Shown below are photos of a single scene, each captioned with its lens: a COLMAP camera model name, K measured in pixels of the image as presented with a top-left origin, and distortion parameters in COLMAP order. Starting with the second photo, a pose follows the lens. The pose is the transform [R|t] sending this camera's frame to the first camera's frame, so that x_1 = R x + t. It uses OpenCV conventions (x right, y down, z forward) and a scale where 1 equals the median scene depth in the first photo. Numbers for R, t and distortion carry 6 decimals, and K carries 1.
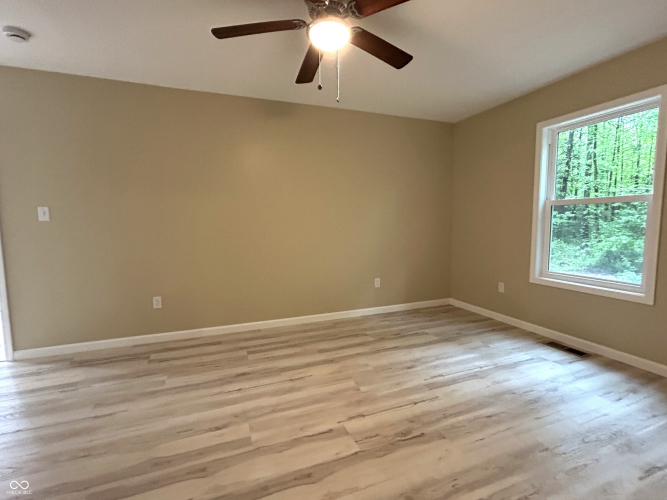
lens RADIAL K [[323.2, 0, 333.5], [0, 323.2, 250.0], [0, 0, 1]] dist [0.000221, 0.000052]
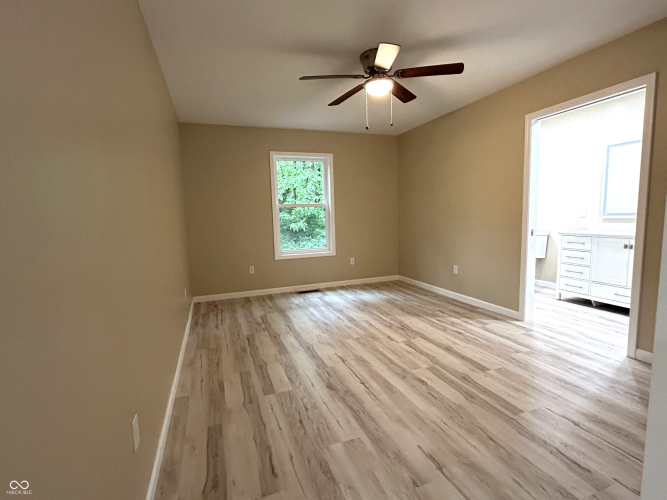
lens RADIAL K [[323.2, 0, 333.5], [0, 323.2, 250.0], [0, 0, 1]] dist [0.000221, 0.000052]
pose [[0.009502, -0.102803, 0.994656, -1.161857], [0.118608, 0.987795, 0.100961, -0.090312], [-0.992896, 0.117015, 0.021579, 0.936409]]
